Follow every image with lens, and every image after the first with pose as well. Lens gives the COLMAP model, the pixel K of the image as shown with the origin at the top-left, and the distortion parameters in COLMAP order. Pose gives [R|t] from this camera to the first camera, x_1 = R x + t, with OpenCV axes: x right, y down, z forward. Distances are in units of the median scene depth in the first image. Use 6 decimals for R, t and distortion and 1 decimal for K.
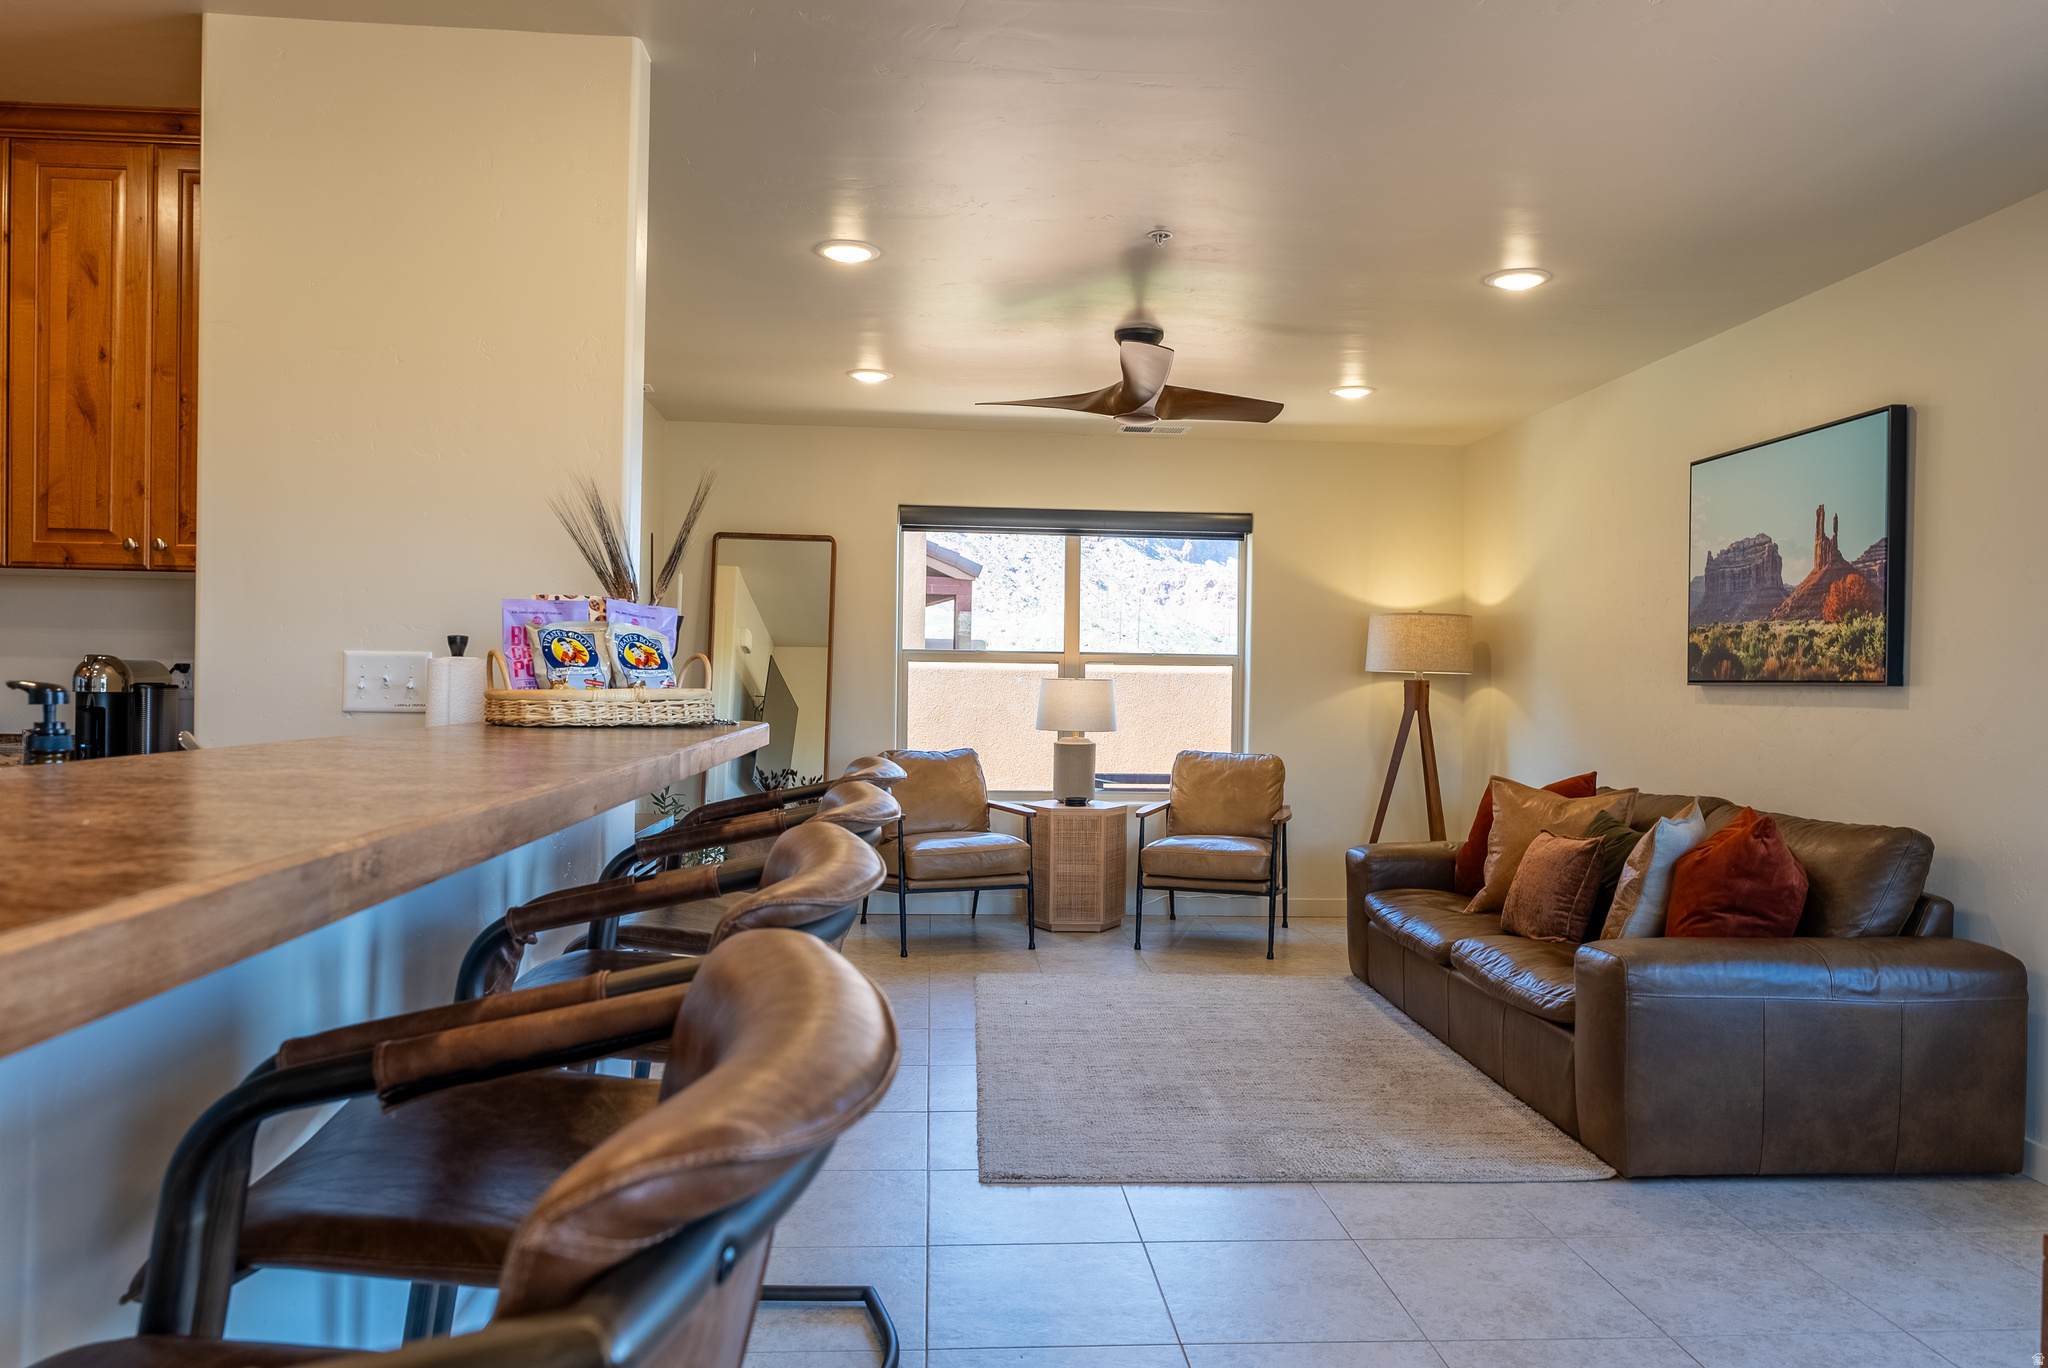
lens RADIAL K [[1384.5, 0, 1034.4], [0, 1384.5, 693.1], [0, 0, 1]] dist [0.001095, -0.002394]
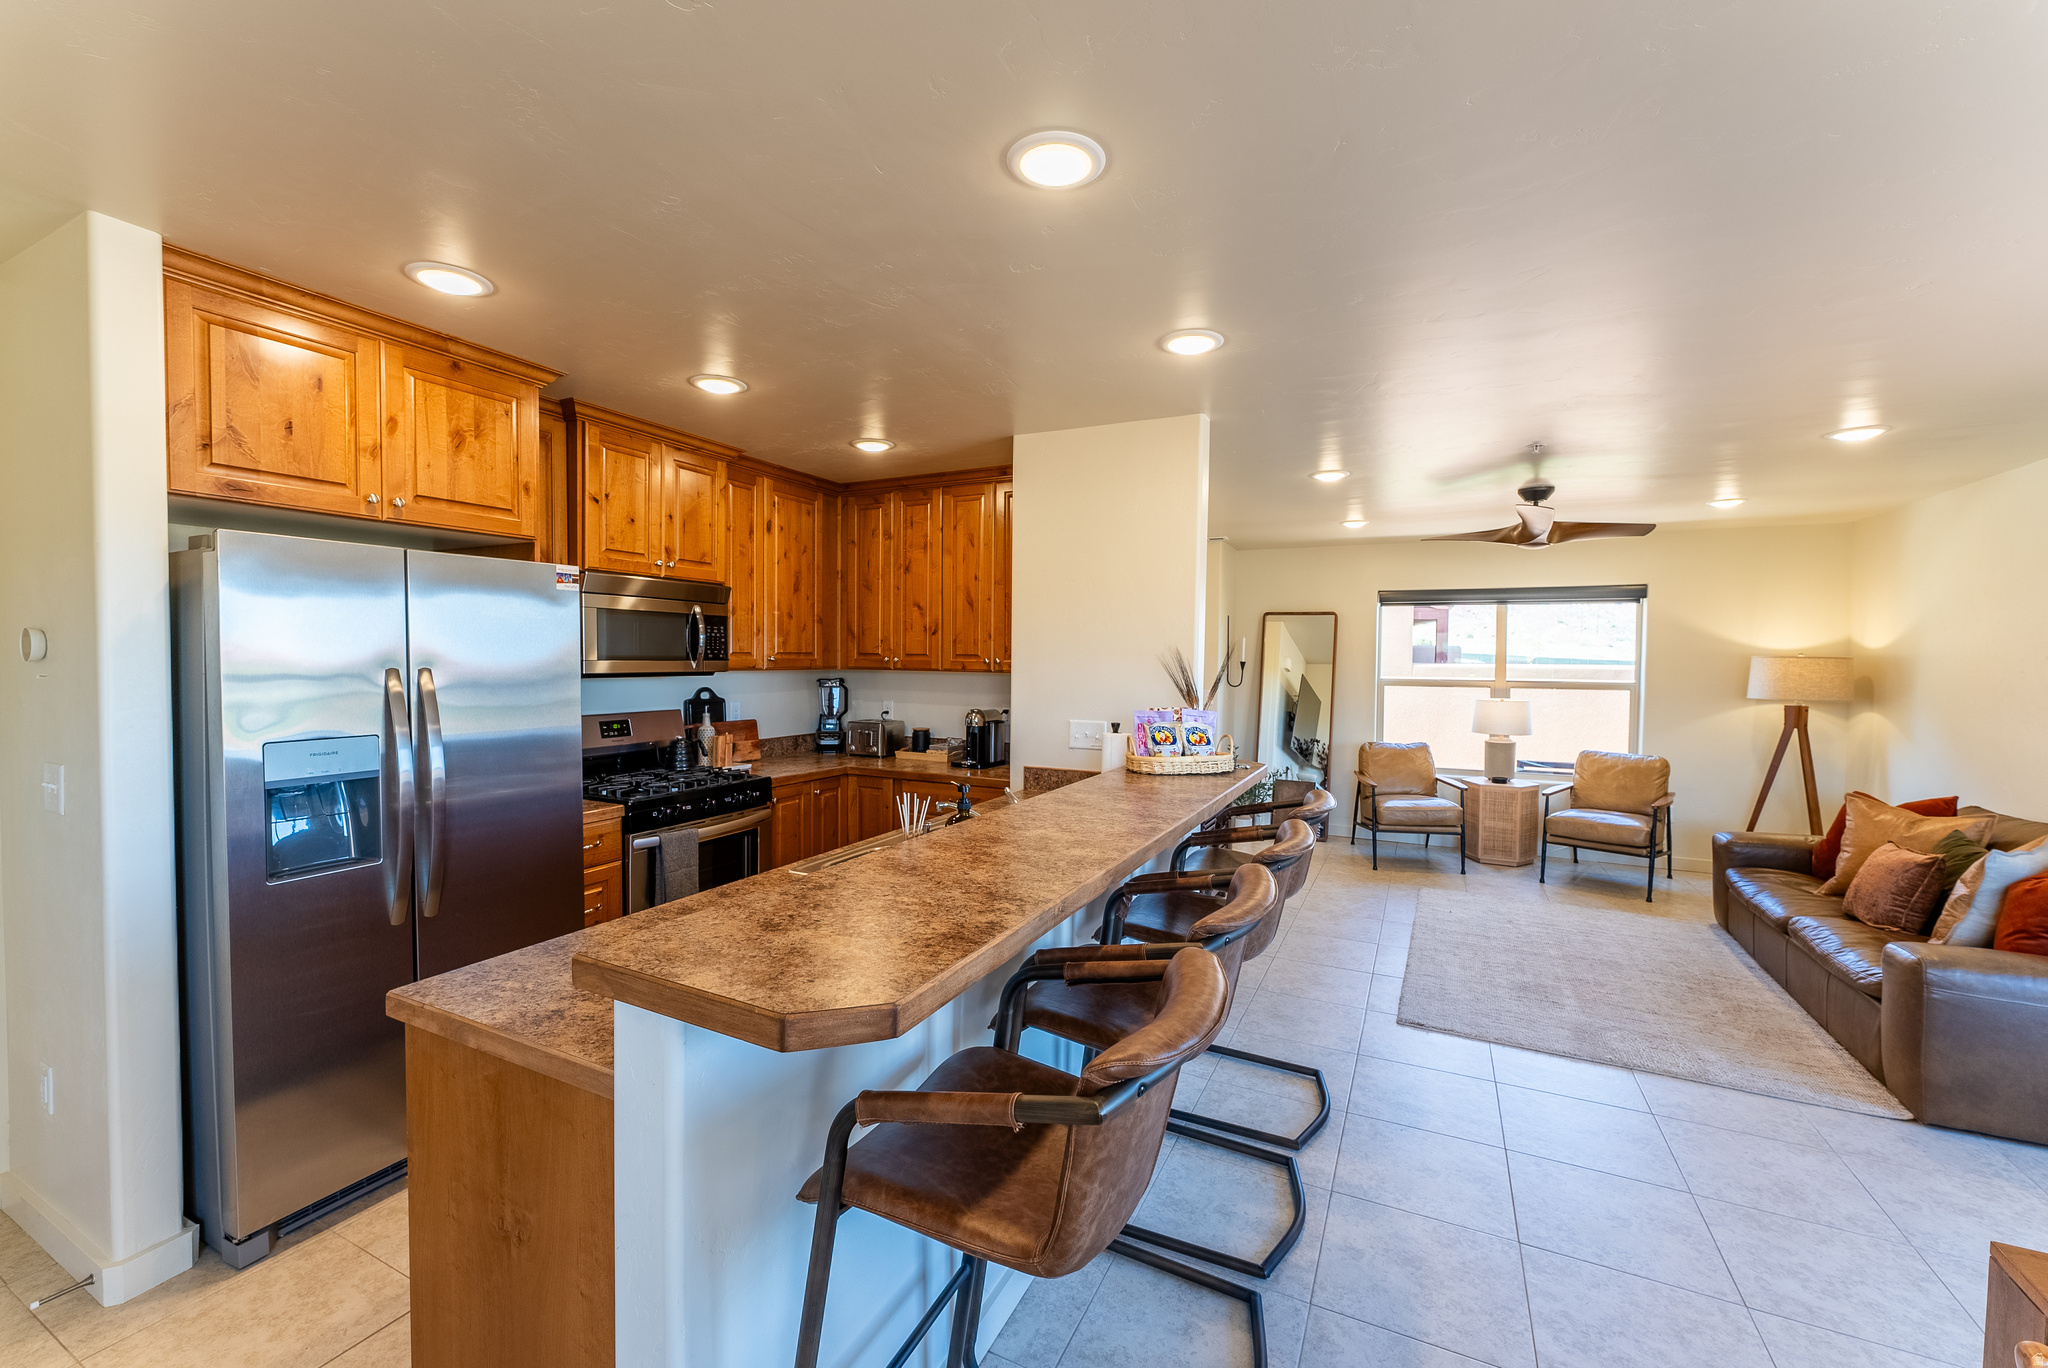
lens RADIAL K [[829.4, 0, 1017.0], [0, 829.4, 683.0], [0, 0, 1]] dist [-0.009621, 0.002227]
pose [[0.858706, 0.008647, -0.512395, 0.058887], [-0.000334, 0.999867, 0.016315, -0.067158], [0.512468, -0.013838, 0.858595, -0.096199]]
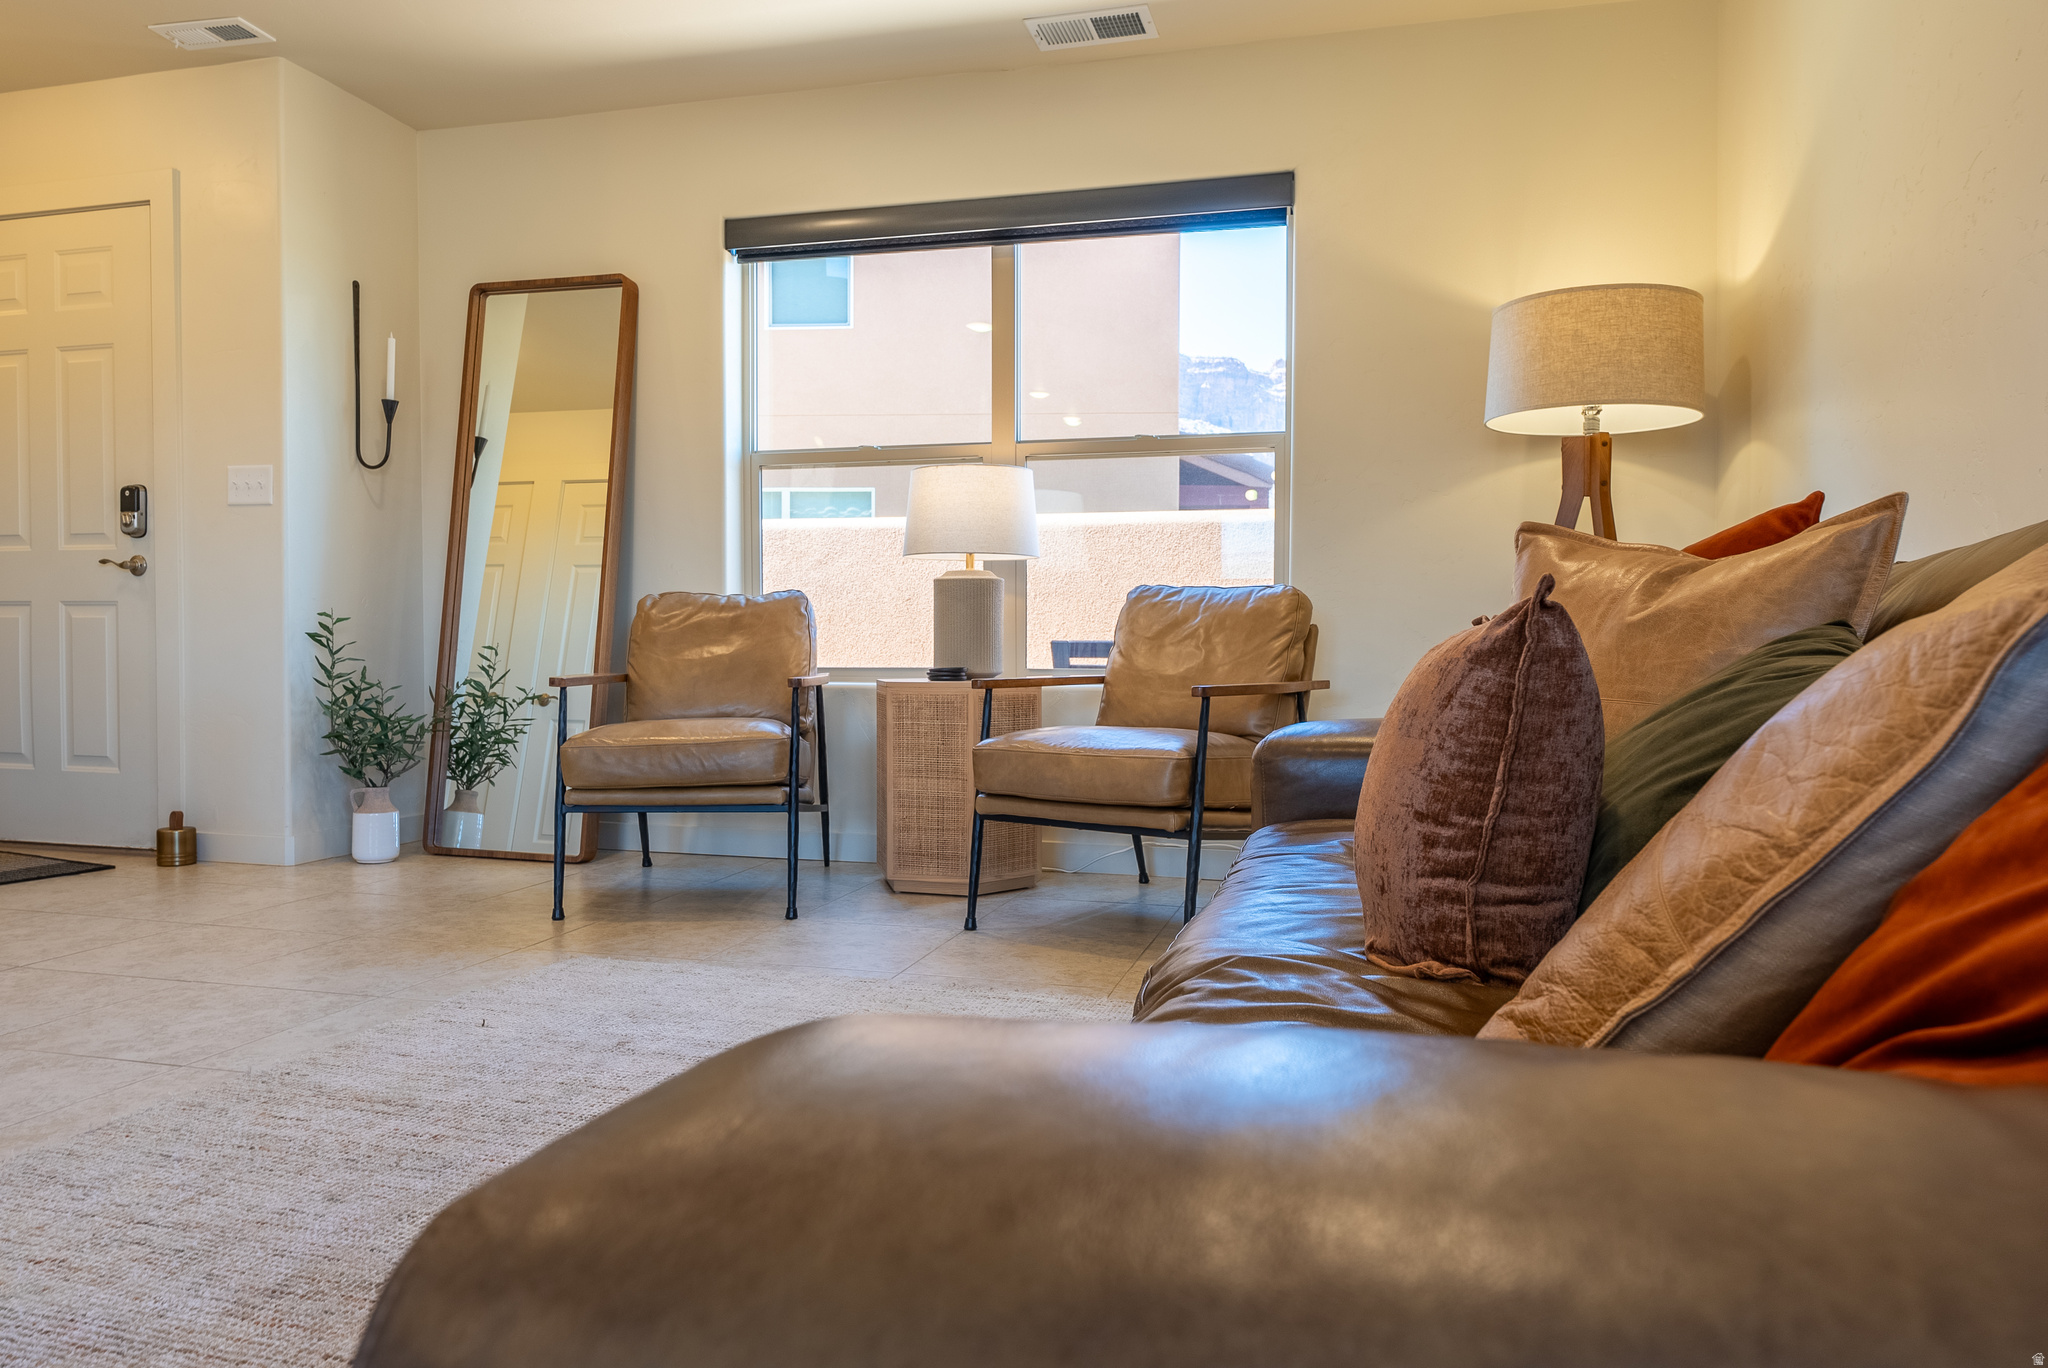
lens RADIAL K [[1366.2, 0, 1017.9], [0, 1366.2, 688.9], [0, 0, 1]] dist [0.000135, -0.001511]
pose [[0.944128, -0.001445, -0.329576, 0.374084], [0.007478, 0.999827, 0.017038, 0.113001], [0.329494, -0.018550, 0.943975, 0.695065]]
